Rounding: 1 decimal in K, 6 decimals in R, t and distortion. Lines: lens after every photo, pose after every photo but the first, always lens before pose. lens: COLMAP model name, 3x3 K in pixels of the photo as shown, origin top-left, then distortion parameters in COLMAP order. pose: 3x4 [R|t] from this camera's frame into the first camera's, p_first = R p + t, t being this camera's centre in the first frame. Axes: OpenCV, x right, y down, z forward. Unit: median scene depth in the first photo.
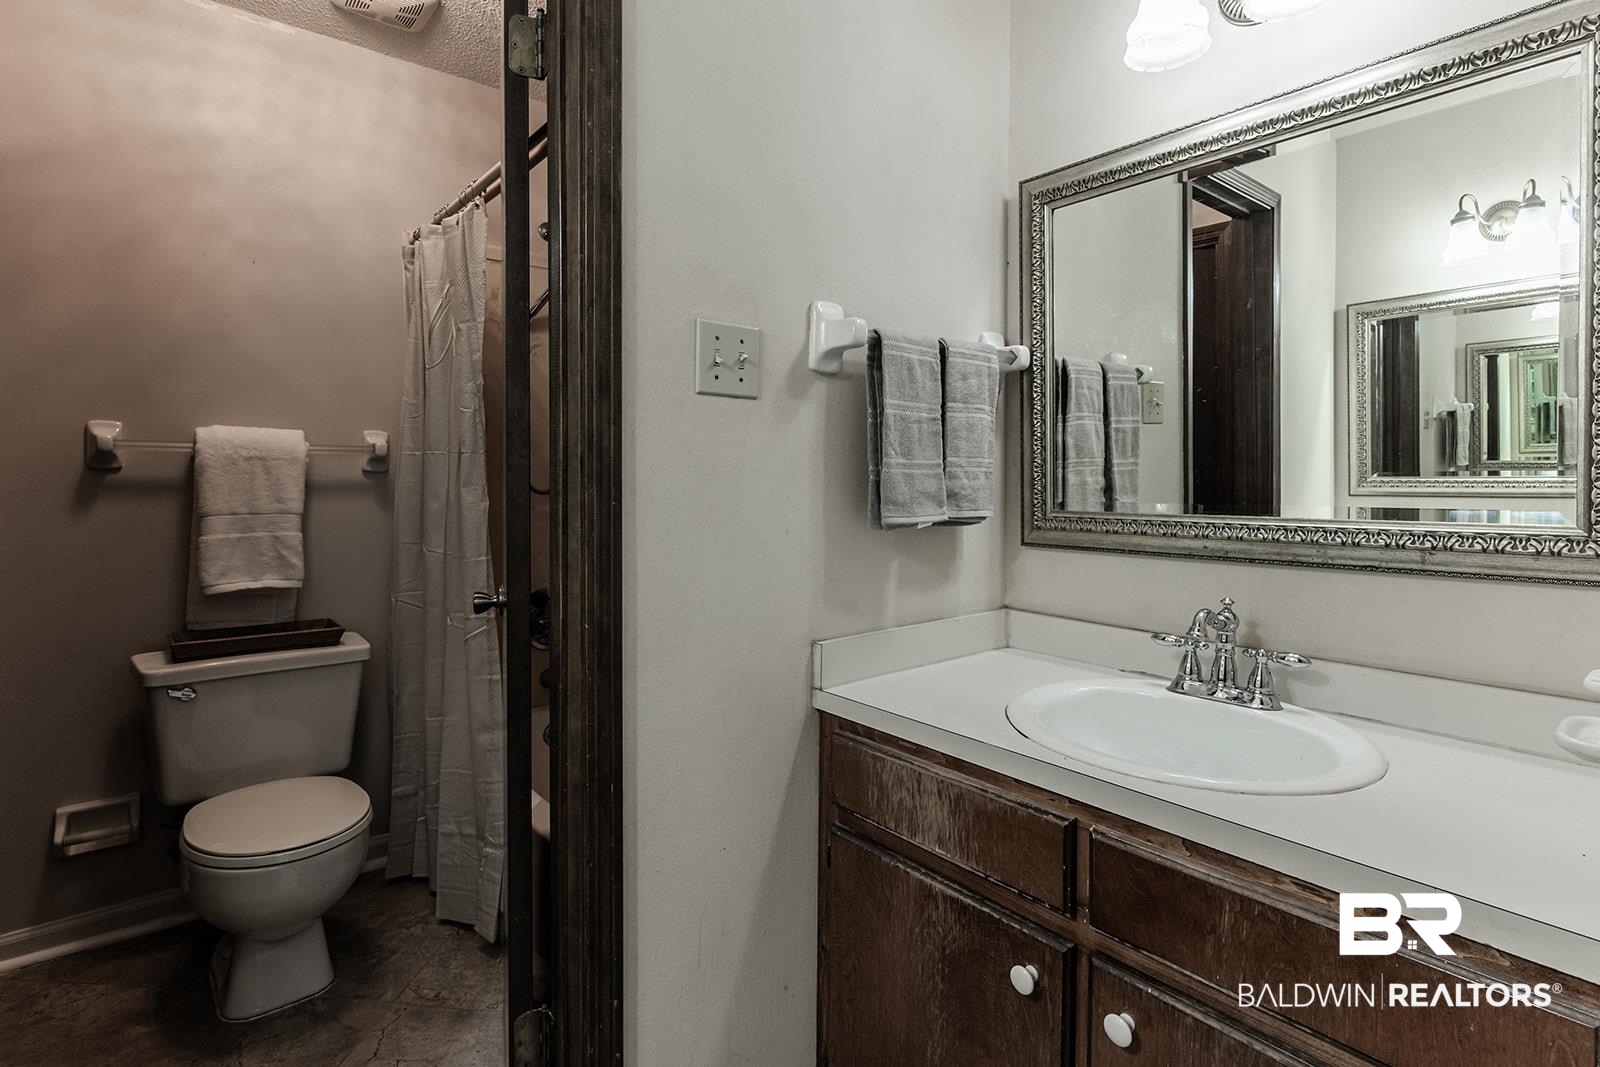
lens RADIAL K [[797.6, 0, 798.3], [0, 797.6, 503.6], [0, 0, 1]] dist [0.000569, 0.000446]
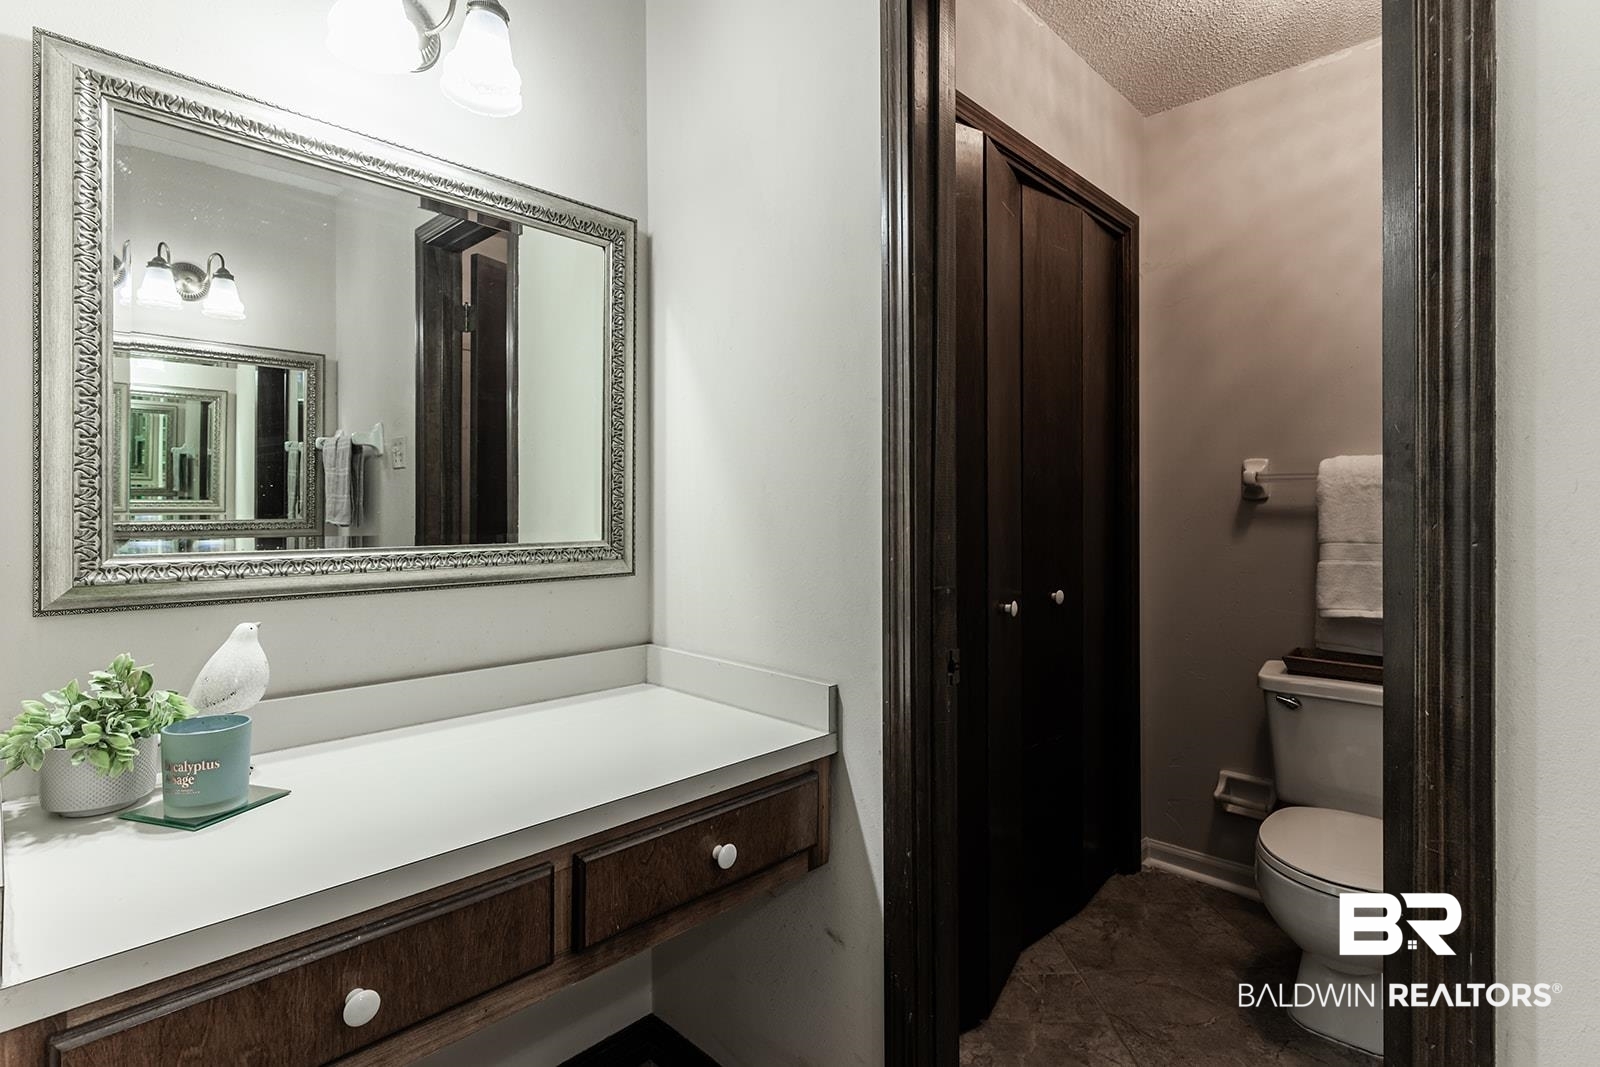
lens RADIAL K [[772.8, 0, 796.5], [0, 772.8, 516.5], [0, 0, 1]] dist [0.001379, 0.000291]
pose [[0.094283, 0.000673, -0.995545, 0.213208], [-0.013713, 0.999906, -0.000623, -0.008998], [0.995451, 0.013711, 0.094283, 0.197152]]
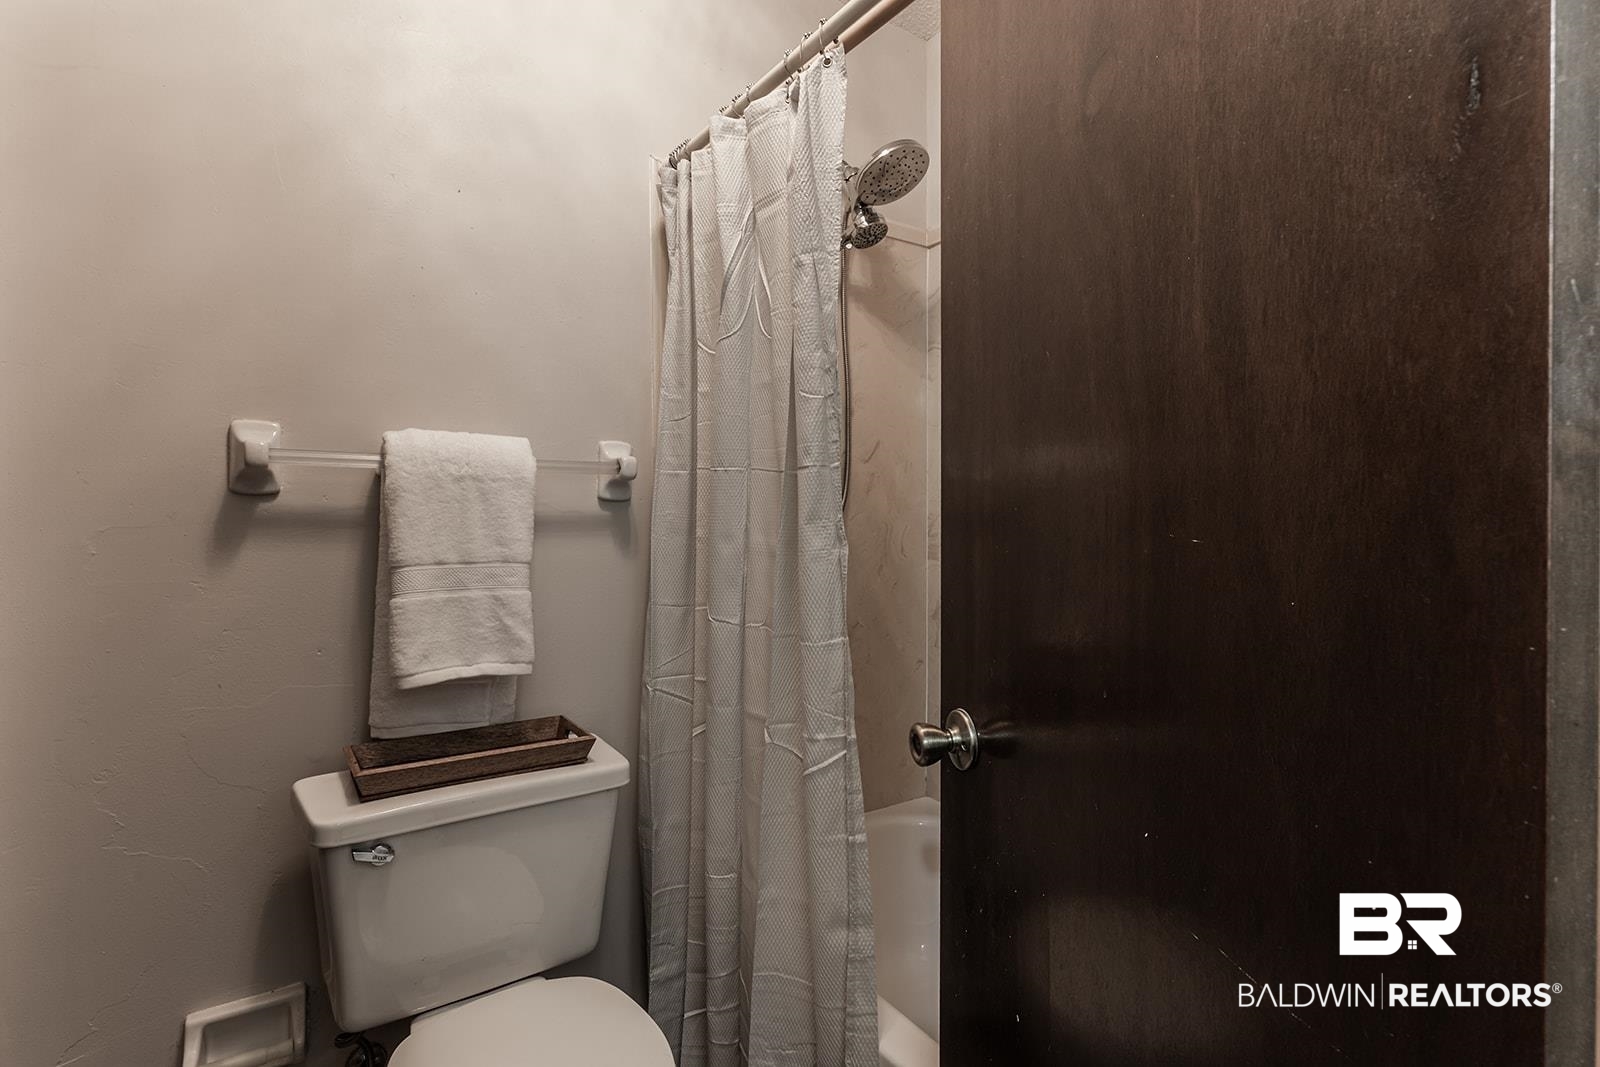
lens RADIAL K [[764.4, 0, 800.4], [0, 764.4, 537.4], [0, 0, 1]] dist [-0.002356, -0.000129]
pose [[0.996217, 0.004631, -0.086782, -0.356832], [-0.004452, 0.999988, 0.002264, -0.010838], [0.086791, -0.001869, 0.996225, 0.400547]]
